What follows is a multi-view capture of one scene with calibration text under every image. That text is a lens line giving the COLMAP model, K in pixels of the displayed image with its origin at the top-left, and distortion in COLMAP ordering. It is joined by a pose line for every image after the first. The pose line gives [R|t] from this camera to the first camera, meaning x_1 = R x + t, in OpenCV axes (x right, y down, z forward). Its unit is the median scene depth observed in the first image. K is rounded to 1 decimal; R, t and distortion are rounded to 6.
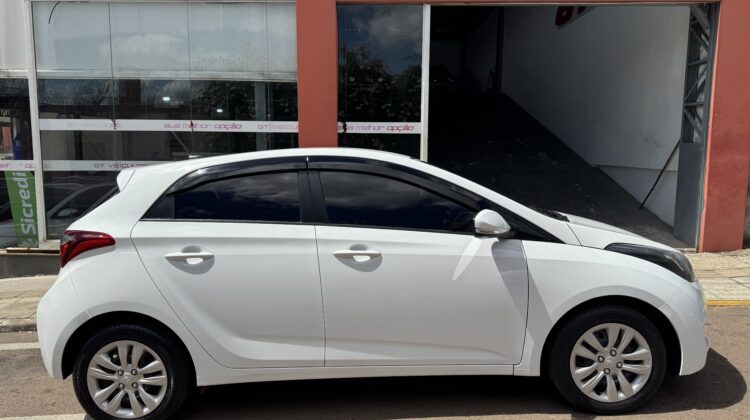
lens RADIAL K [[544.3, 0, 378.5], [0, 544.3, 214.3], [0, 0, 1]] dist [0.011604, -0.015378]
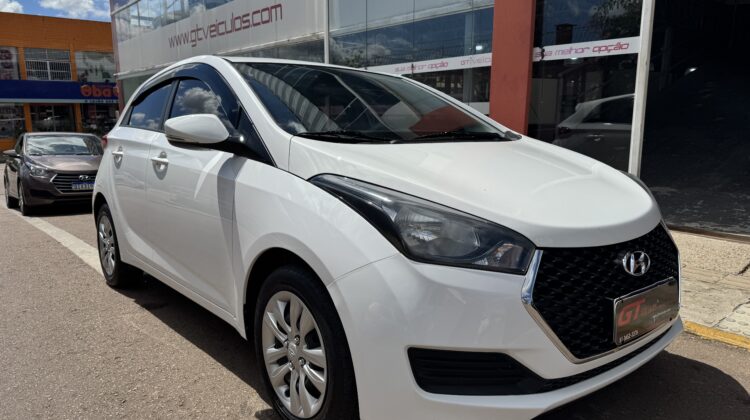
lens RADIAL K [[544.3, 0, 371.9], [0, 544.3, 208.6], [0, 0, 1]] dist [0.011604, -0.015378]
pose [[0.608101, 0.128617, -0.783372, 0.449690], [-0.085894, 0.991655, 0.096137, 0.012706], [0.789199, 0.008826, 0.614074, 0.304076]]
